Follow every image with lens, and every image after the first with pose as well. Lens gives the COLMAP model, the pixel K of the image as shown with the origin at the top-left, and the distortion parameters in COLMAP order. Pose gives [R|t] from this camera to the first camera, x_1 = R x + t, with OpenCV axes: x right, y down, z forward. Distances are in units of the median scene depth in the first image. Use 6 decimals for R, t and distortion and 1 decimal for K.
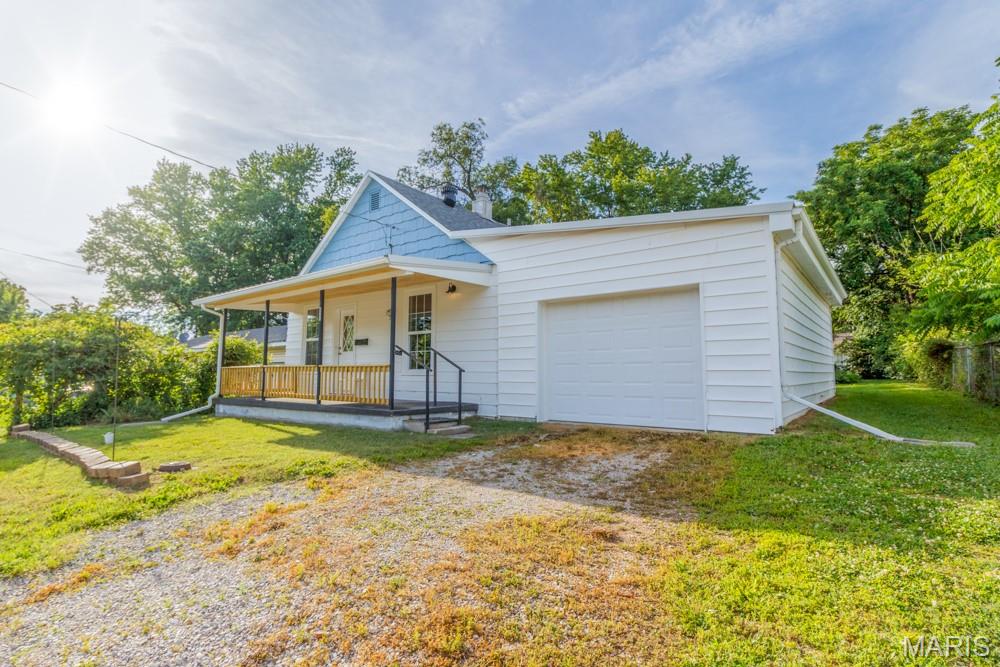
lens RADIAL K [[484.6, 0, 500.0], [0, 484.6, 333.5], [0, 0, 1]] dist [0.016118, -0.000254]
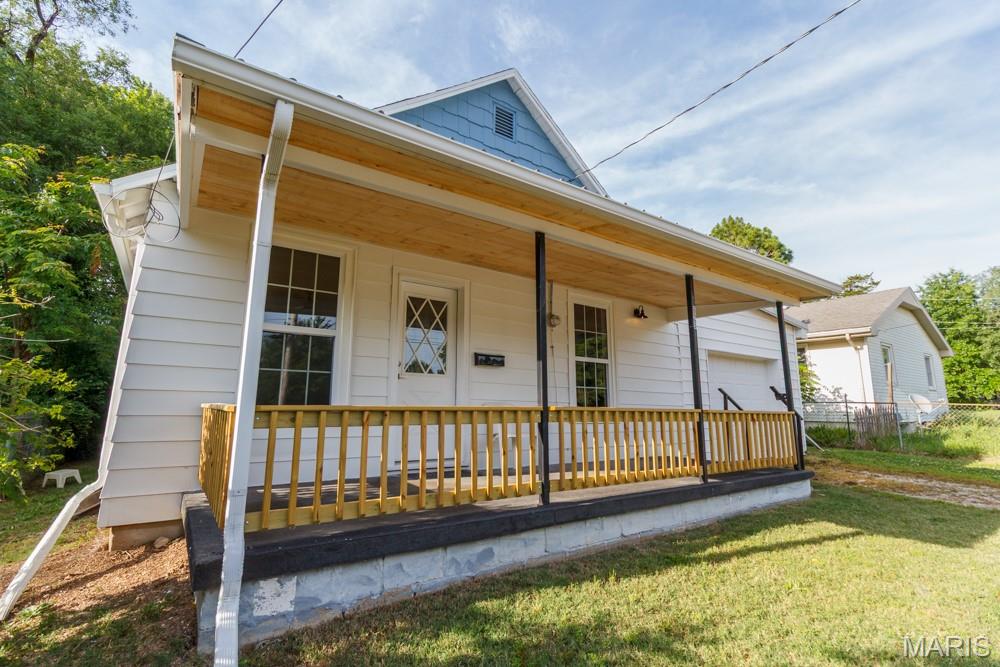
lens RADIAL K [[484.6, 0, 500.0], [0, 484.6, 333.5], [0, 0, 1]] dist [0.016118, -0.000254]
pose [[0.269345, 0.136089, 0.953380, -0.872012], [-0.095699, 0.988848, -0.114115, 0.053031], [-0.958277, -0.060502, 0.279364, 0.925692]]
